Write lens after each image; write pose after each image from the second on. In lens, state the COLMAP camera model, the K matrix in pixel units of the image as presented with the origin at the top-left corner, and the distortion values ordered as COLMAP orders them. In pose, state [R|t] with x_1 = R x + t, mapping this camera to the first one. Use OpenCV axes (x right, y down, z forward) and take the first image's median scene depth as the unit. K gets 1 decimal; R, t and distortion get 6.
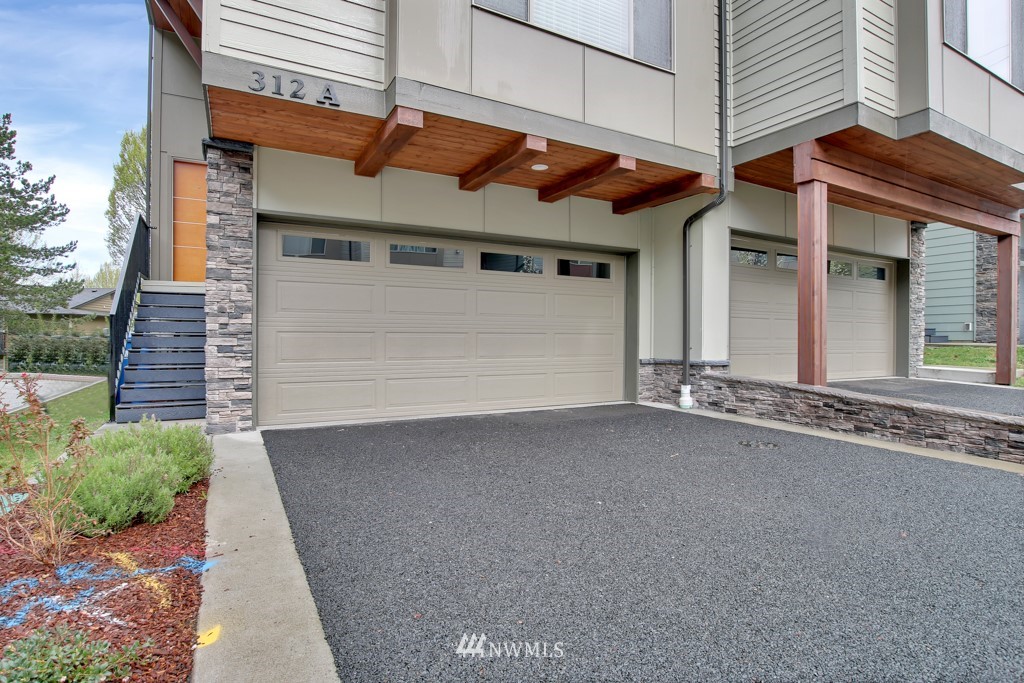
lens RADIAL K [[521.0, 0, 513.3], [0, 521.0, 337.7], [0, 0, 1]] dist [-0.014677, -0.000543]
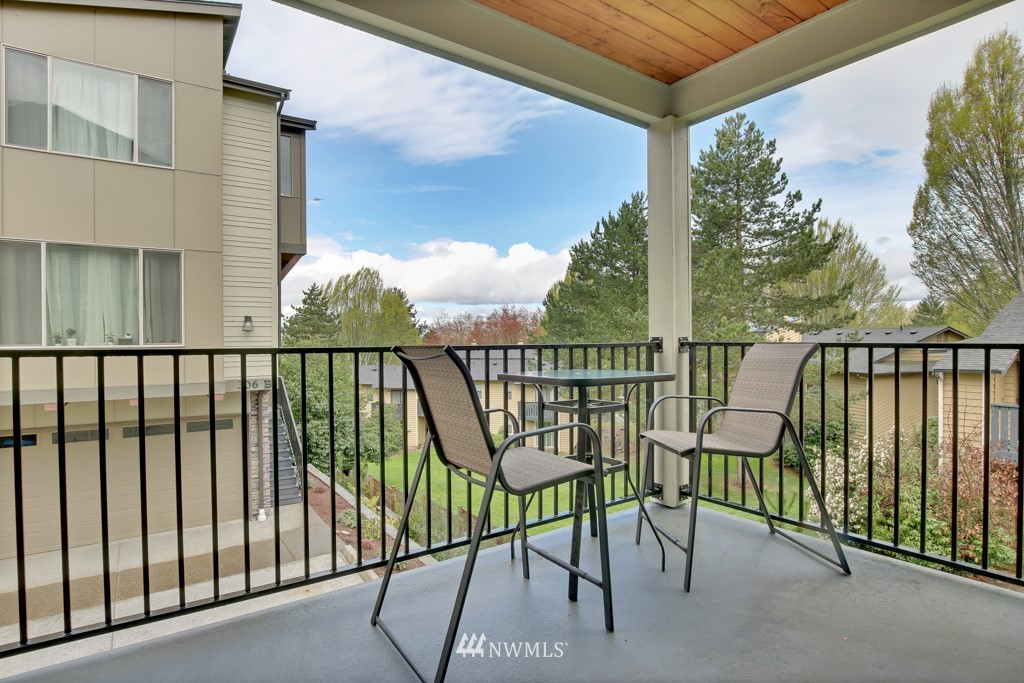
lens RADIAL K [[521.0, 0, 510.1], [0, 521.0, 339.8], [0, 0, 1]] dist [-0.014677, -0.000543]
pose [[0.103670, 0.005694, -0.994595, -0.192751], [0.010626, 0.999920, 0.006832, -0.122836], [0.994555, -0.011277, 0.103601, 0.473480]]
